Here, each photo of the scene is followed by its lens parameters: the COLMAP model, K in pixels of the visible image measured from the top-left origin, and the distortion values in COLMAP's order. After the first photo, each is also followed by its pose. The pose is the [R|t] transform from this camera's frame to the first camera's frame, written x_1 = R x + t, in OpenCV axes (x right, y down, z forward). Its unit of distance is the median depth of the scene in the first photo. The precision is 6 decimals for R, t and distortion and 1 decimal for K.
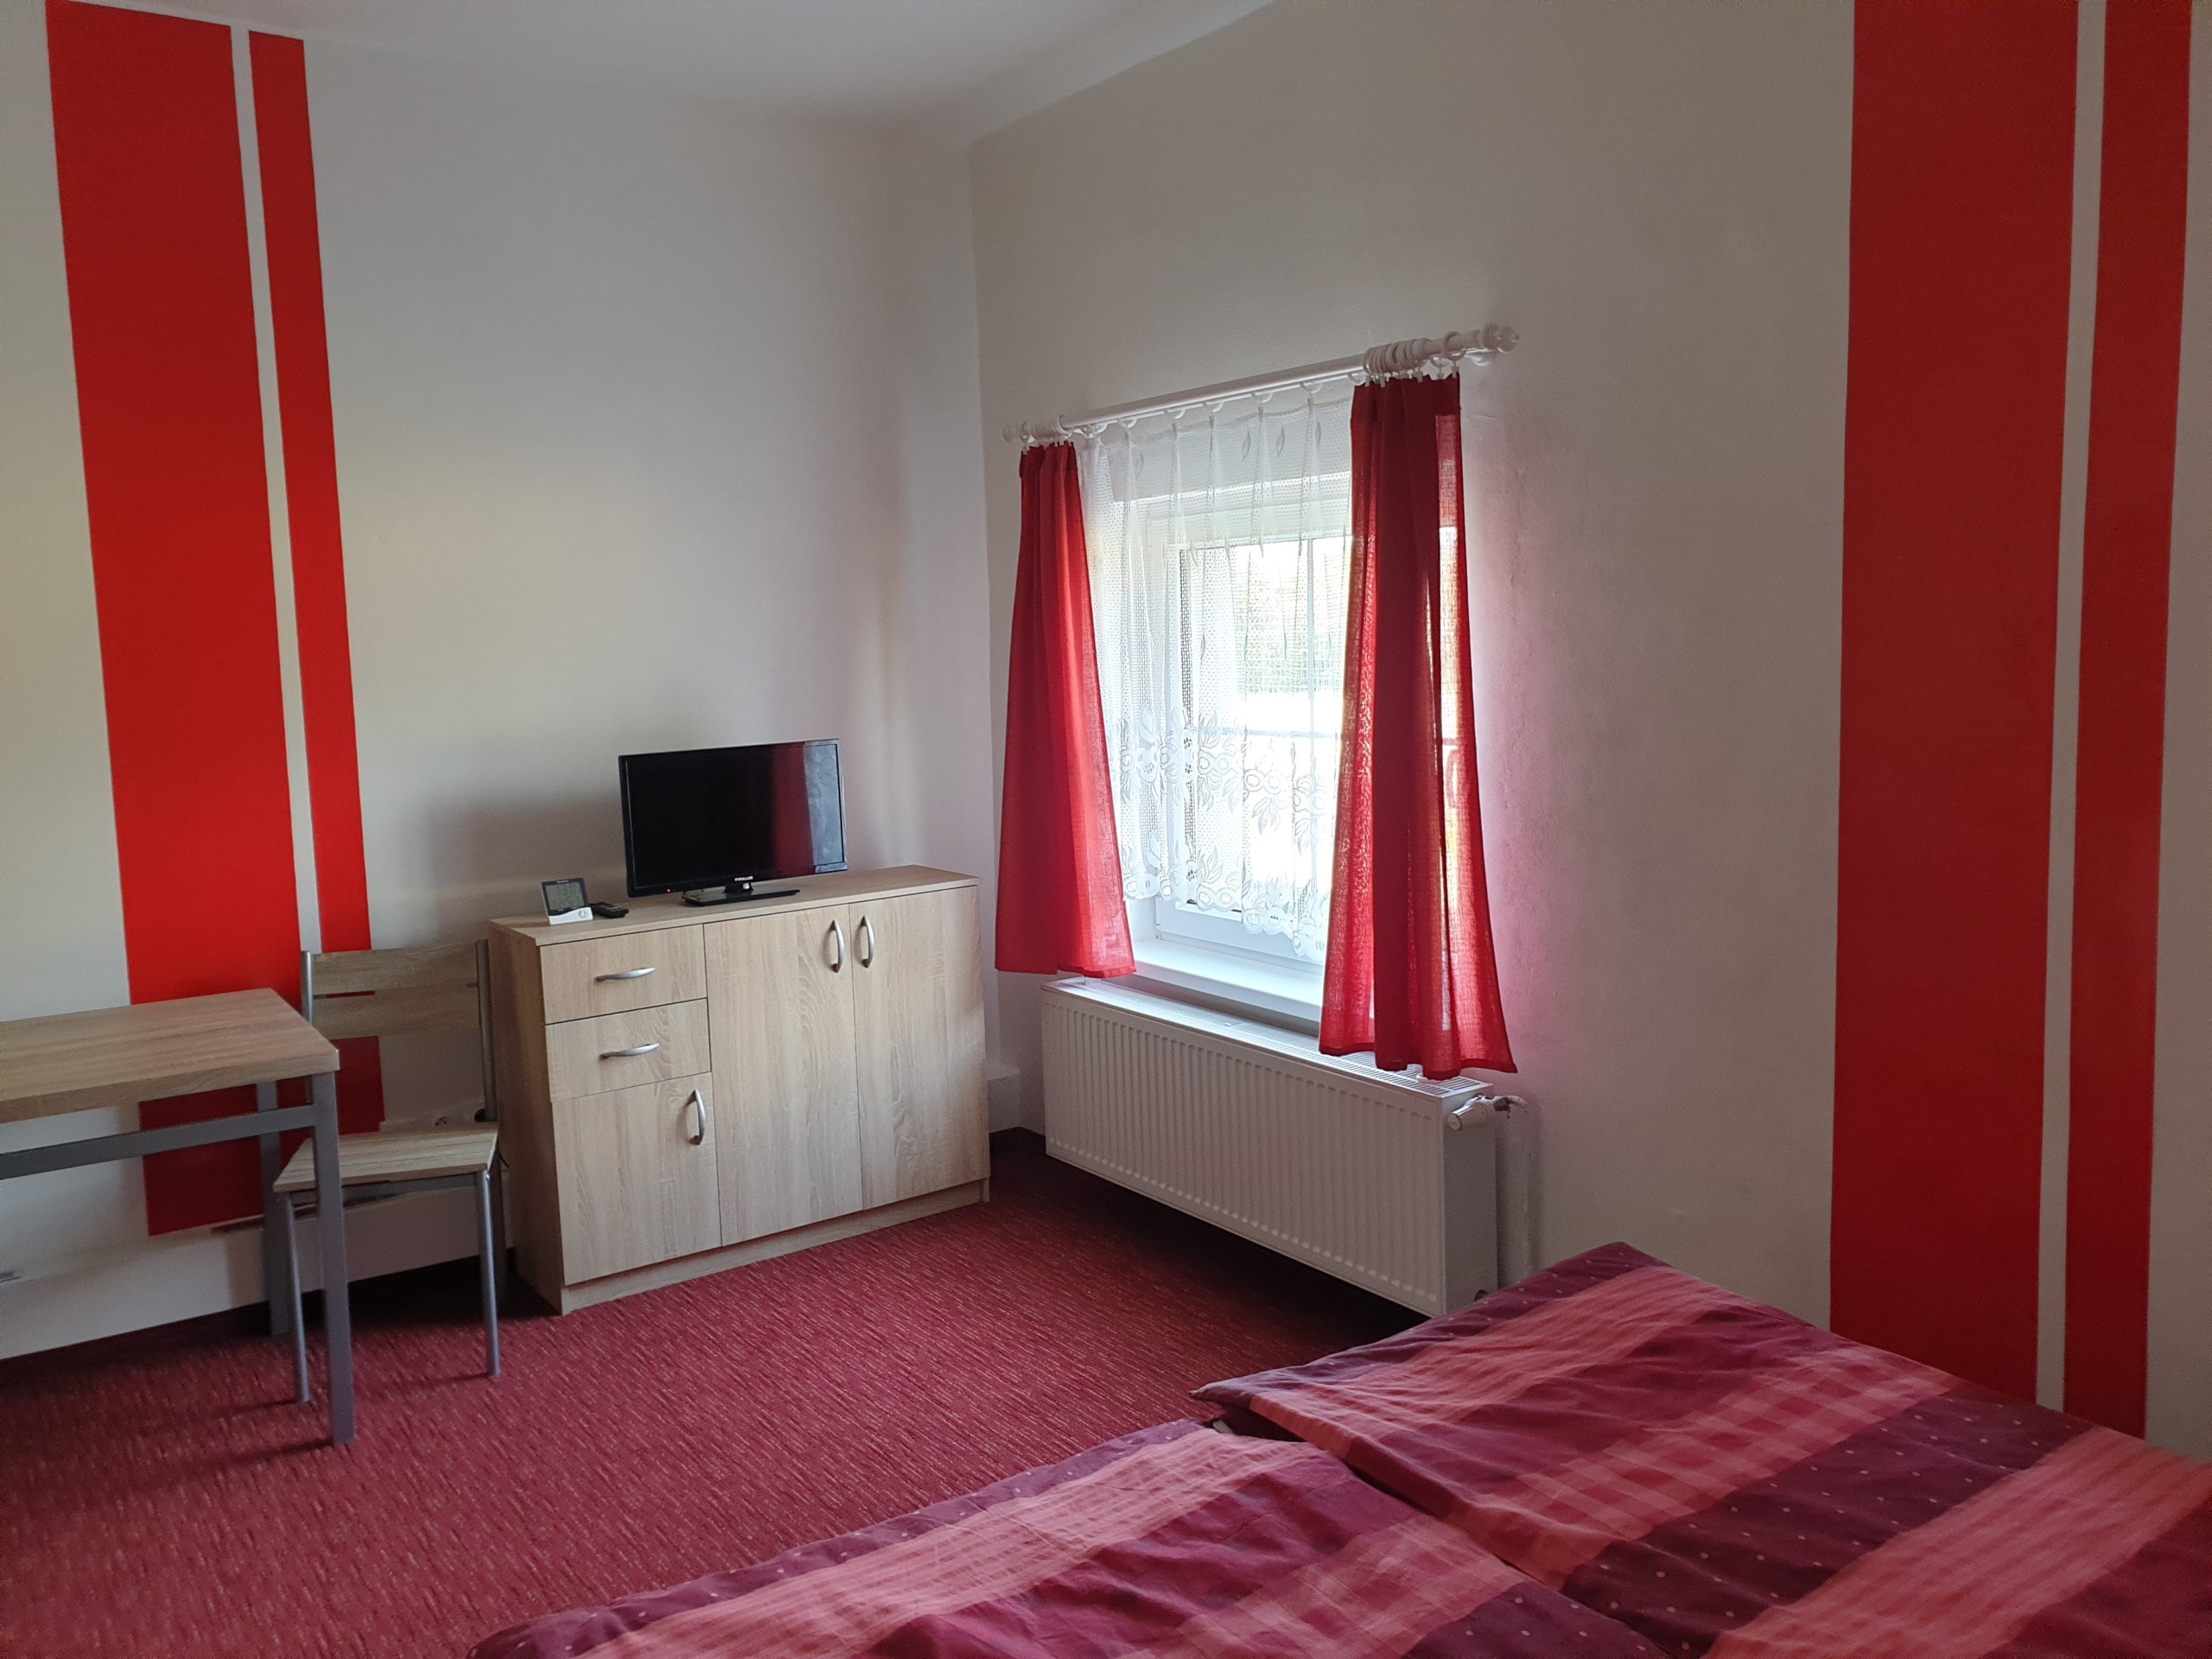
lens RADIAL K [[1699.0, 0, 1094.7], [0, 1699.0, 832.6], [0, 0, 1]] dist [0.086666, -0.178904]
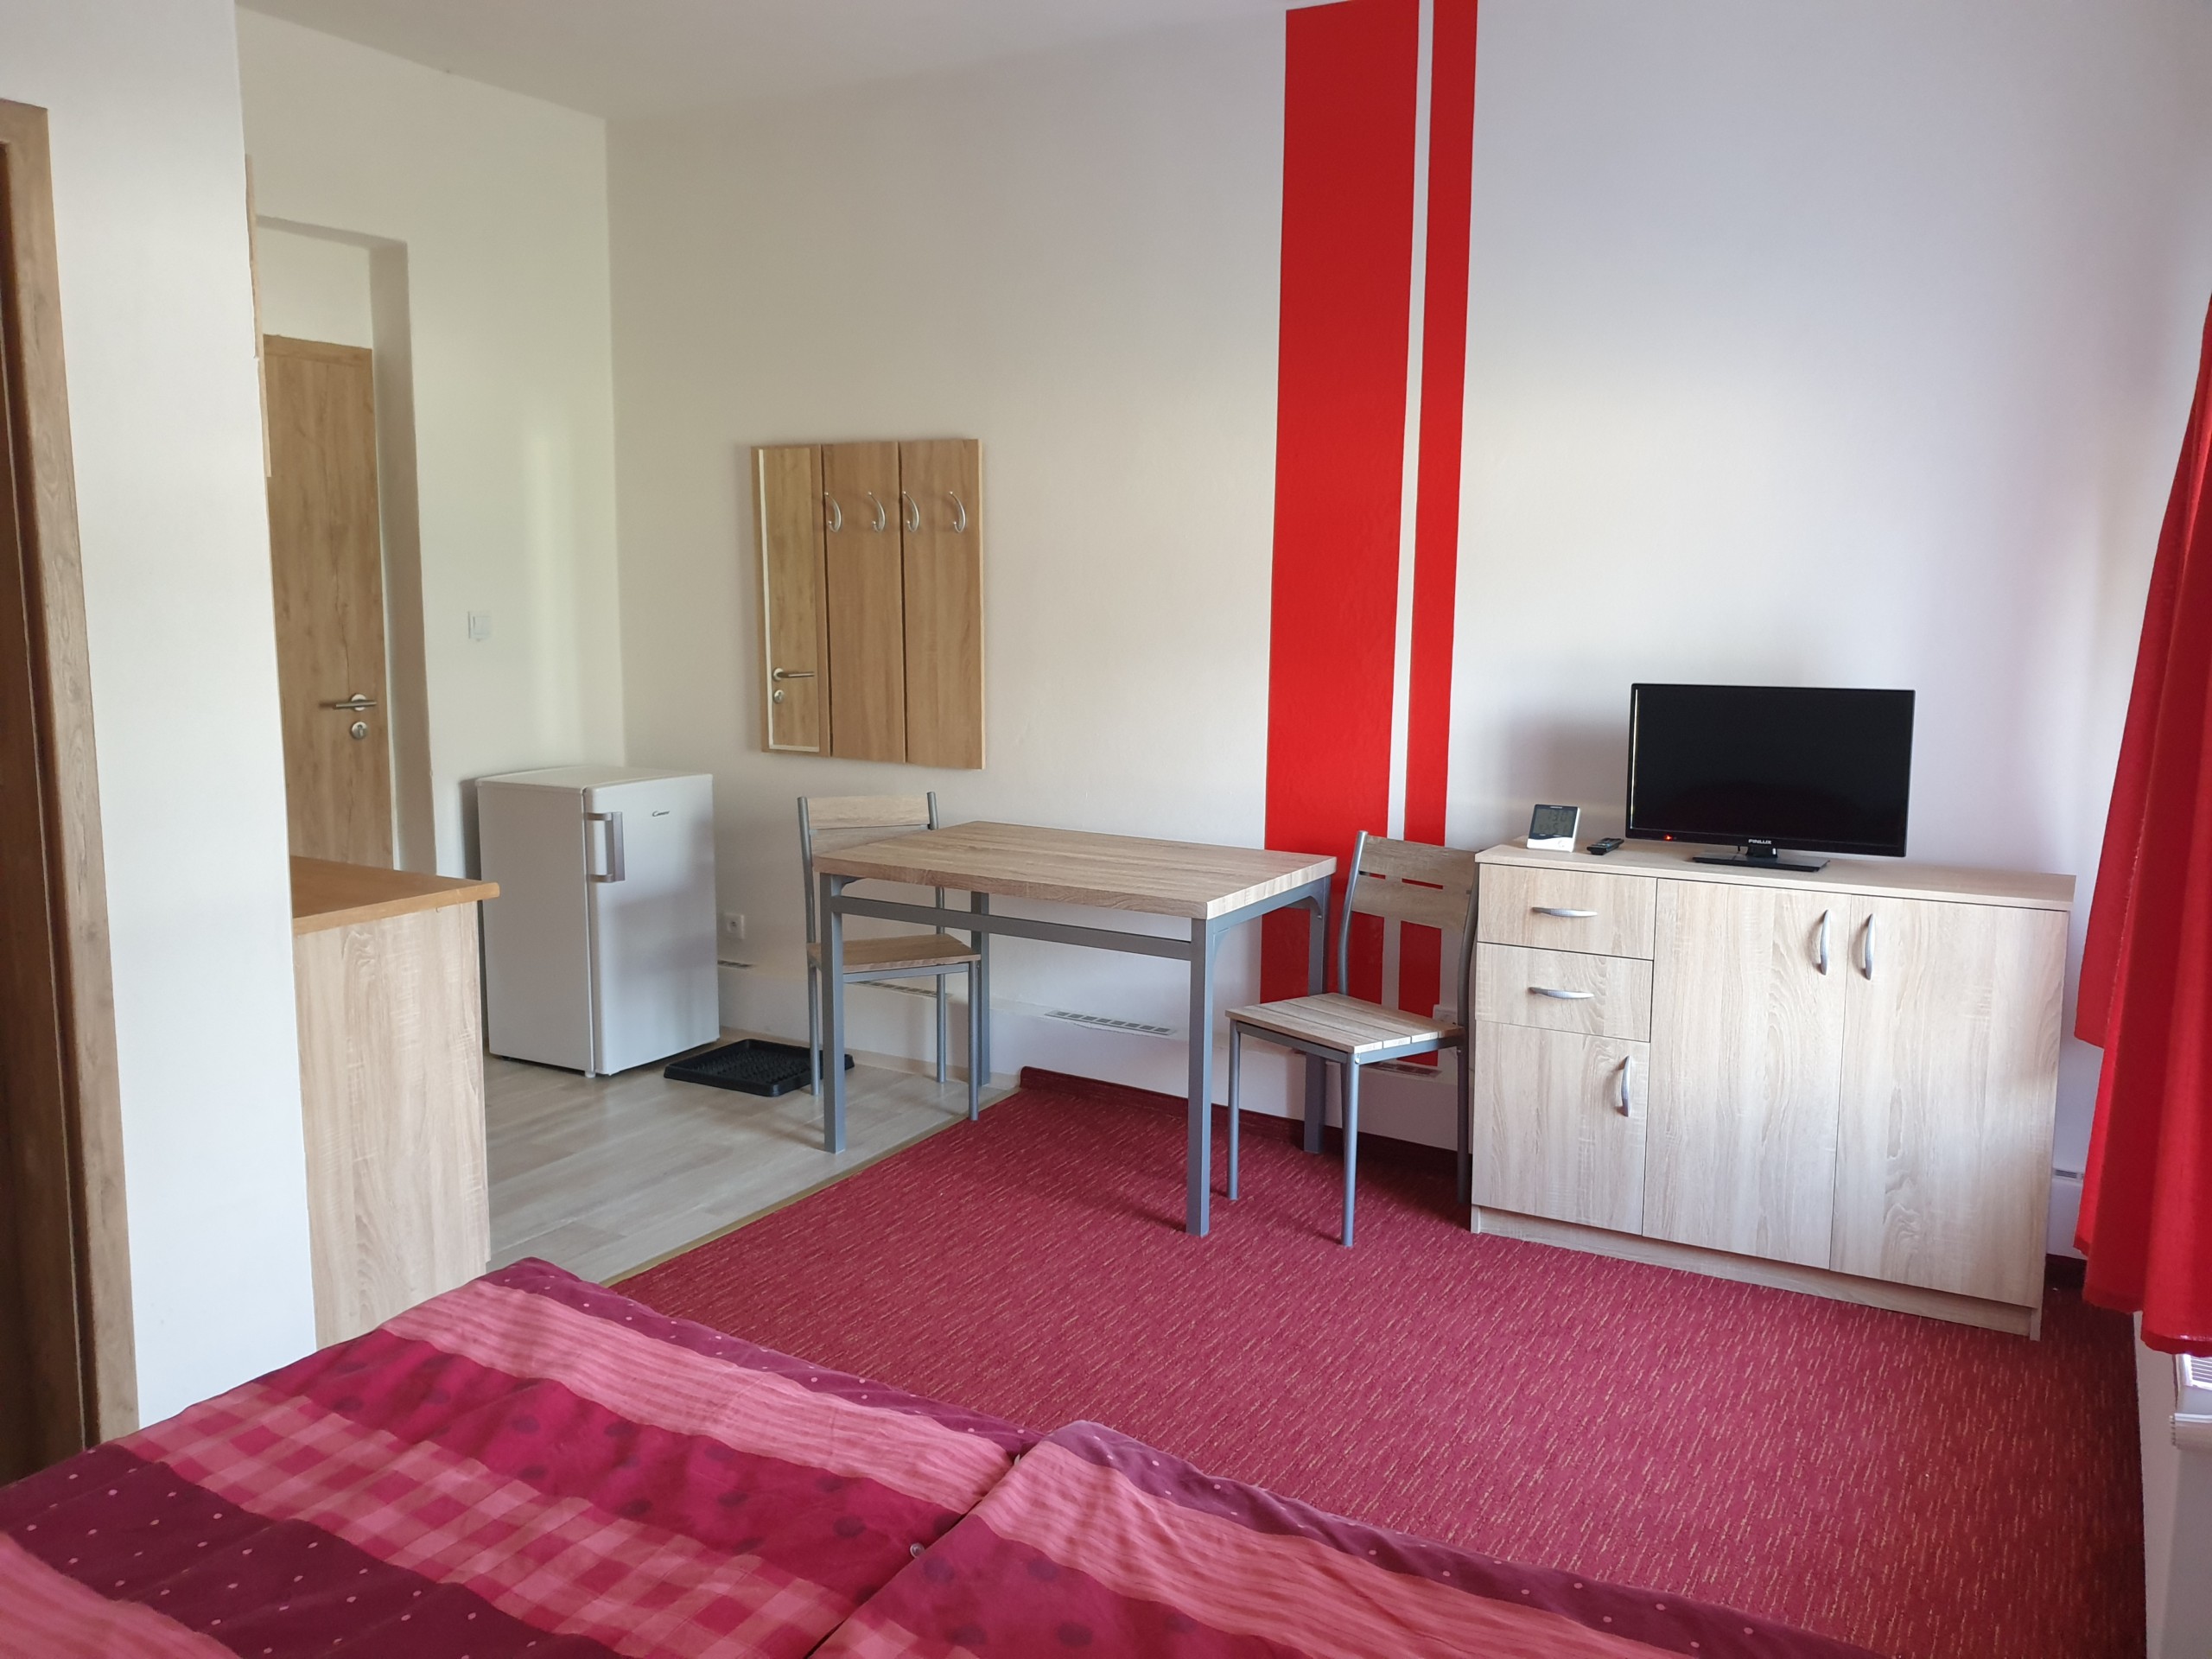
lens RADIAL K [[1699.0, 0, 1094.7], [0, 1699.0, 832.6], [0, 0, 1]] dist [0.086666, -0.178904]
pose [[0.428508, 0.167014, -0.887968, 0.435738], [-0.131043, 0.983864, 0.121814, -0.040467], [0.893985, 0.064164, 0.443479, 0.336867]]
